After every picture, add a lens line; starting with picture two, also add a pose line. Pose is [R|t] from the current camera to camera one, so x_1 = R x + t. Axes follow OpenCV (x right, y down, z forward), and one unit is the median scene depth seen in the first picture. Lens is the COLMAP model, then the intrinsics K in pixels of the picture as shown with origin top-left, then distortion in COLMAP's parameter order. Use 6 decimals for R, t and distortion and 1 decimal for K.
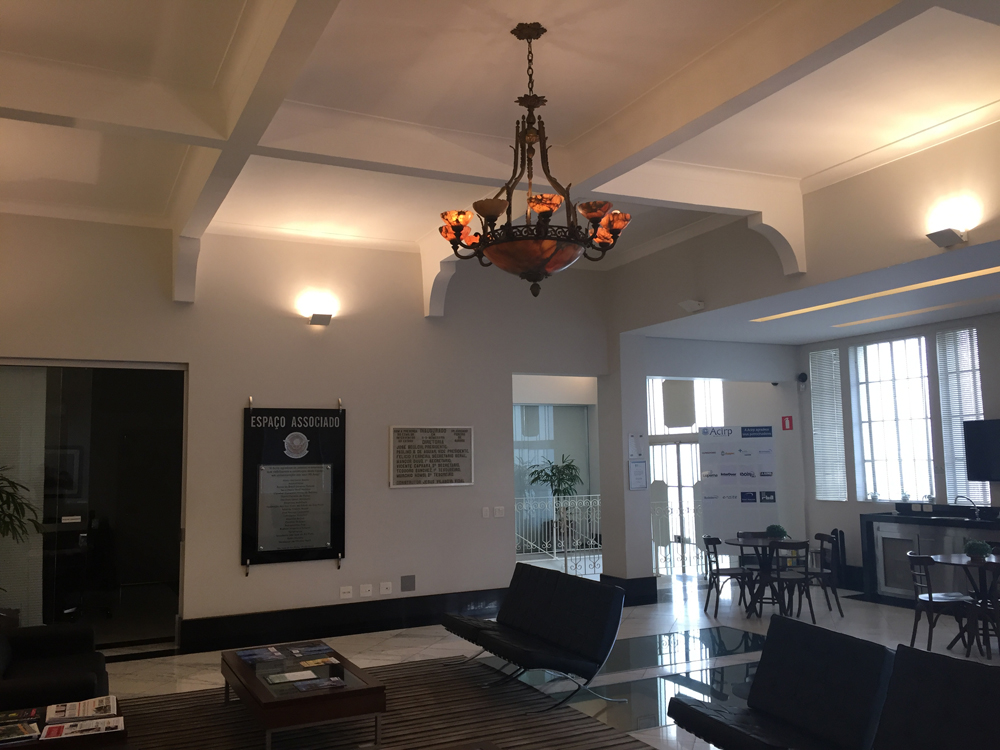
lens RADIAL K [[859.4, 0, 503.8], [0, 859.4, 372.5], [0, 0, 1]] dist [0.078415, -0.111892]
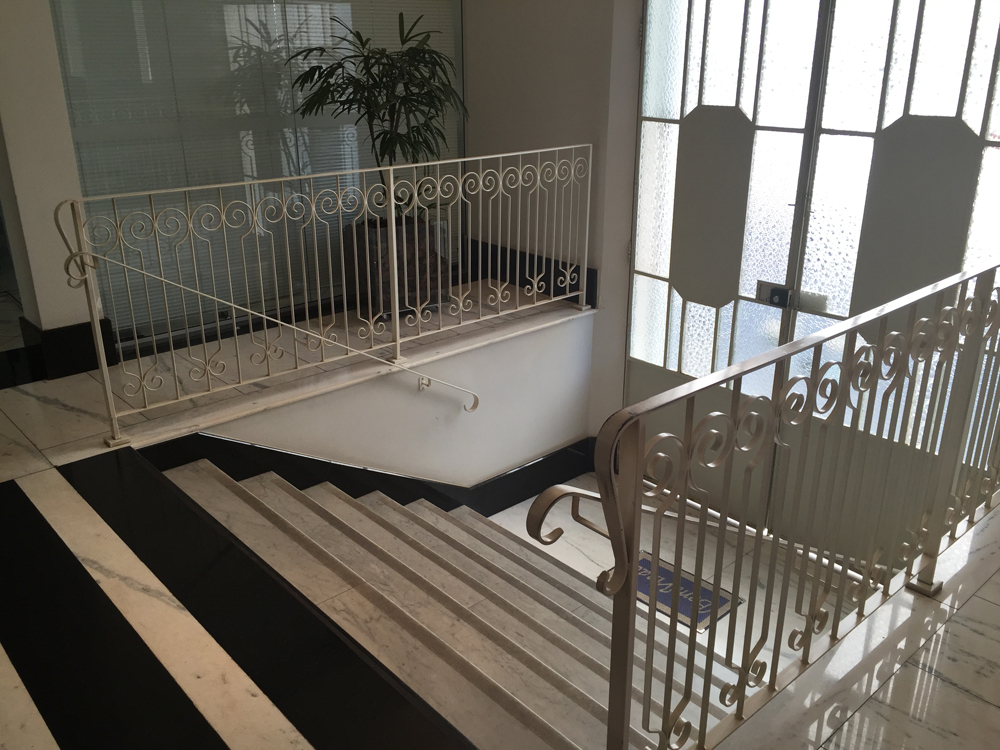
lens RADIAL K [[859.4, 0, 503.8], [0, 859.4, 372.5], [0, 0, 1]] dist [0.078415, -0.111892]
pose [[0.964272, -0.075404, 0.253956, 0.017054], [-0.045177, 0.897786, 0.438108, 0.078595], [-0.261033, -0.433929, 0.862304, 0.717745]]
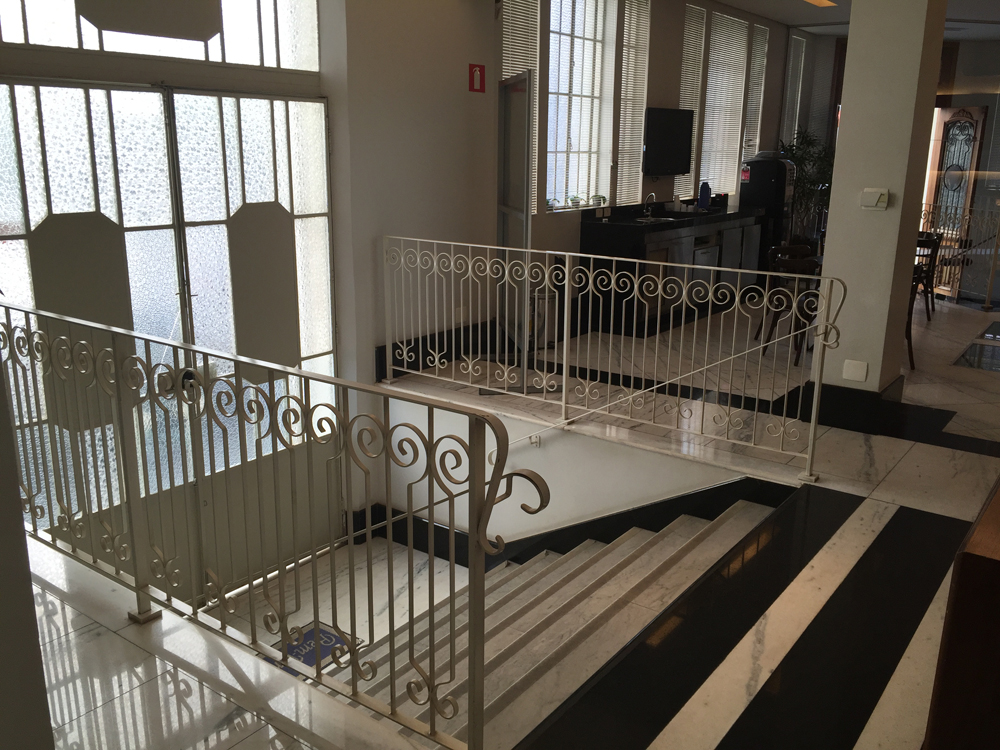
lens RADIAL K [[858.7, 0, 500.0], [0, 858.7, 375.0], [0, 0, 1]] dist [-0.006587, -0.084385]
pose [[-0.445256, -0.211205, 0.870138, -0.145382], [-0.093143, 0.977436, 0.189587, 0.112613], [-0.890546, 0.003367, -0.454881, 1.020690]]
